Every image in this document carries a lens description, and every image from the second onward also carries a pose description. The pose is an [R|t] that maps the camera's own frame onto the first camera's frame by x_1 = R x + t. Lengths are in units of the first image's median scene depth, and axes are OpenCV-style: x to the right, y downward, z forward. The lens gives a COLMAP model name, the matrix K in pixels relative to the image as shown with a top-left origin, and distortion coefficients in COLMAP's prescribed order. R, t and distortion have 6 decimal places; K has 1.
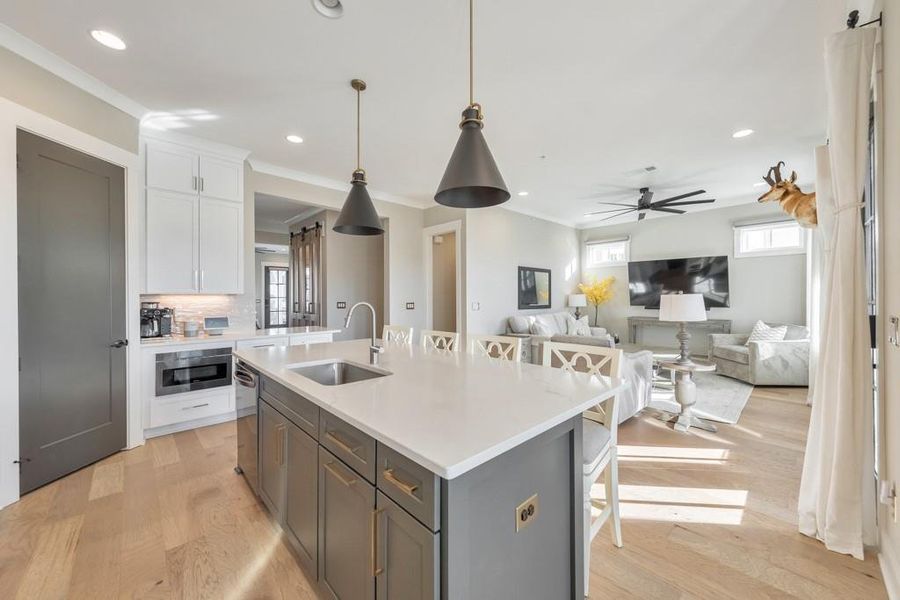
lens RADIAL K [[340.0, 0, 452.4], [0, 340.0, 297.0], [0, 0, 1]] dist [0.002351, -0.000265]
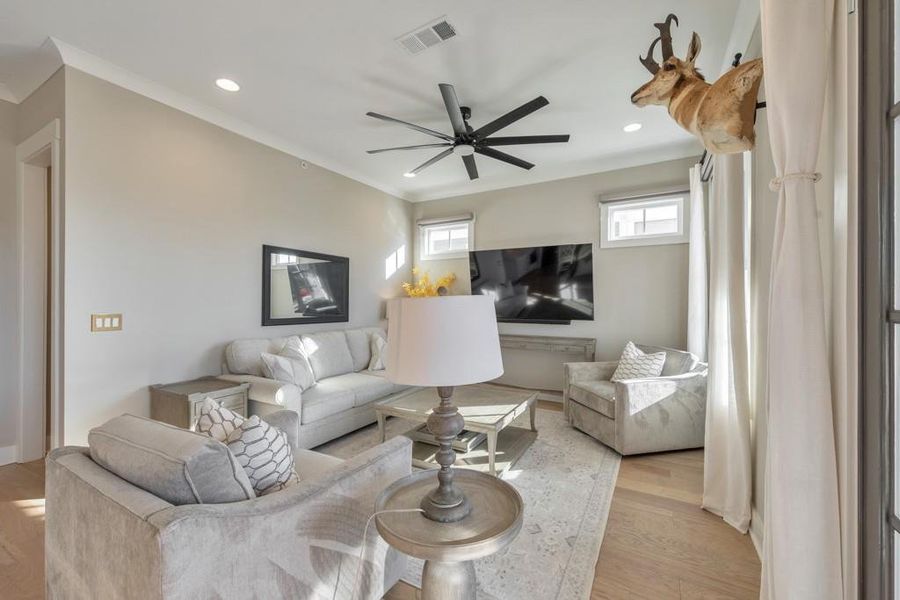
lens RADIAL K [[349.9, 0, 471.7], [0, 349.9, 304.8], [0, 0, 1]] dist [0.003018, 0.000285]
pose [[0.950613, 0.009432, 0.310236, 0.448232], [-0.009203, 0.999955, -0.002202, 0.003591], [-0.310243, -0.000762, 0.950657, 0.504867]]
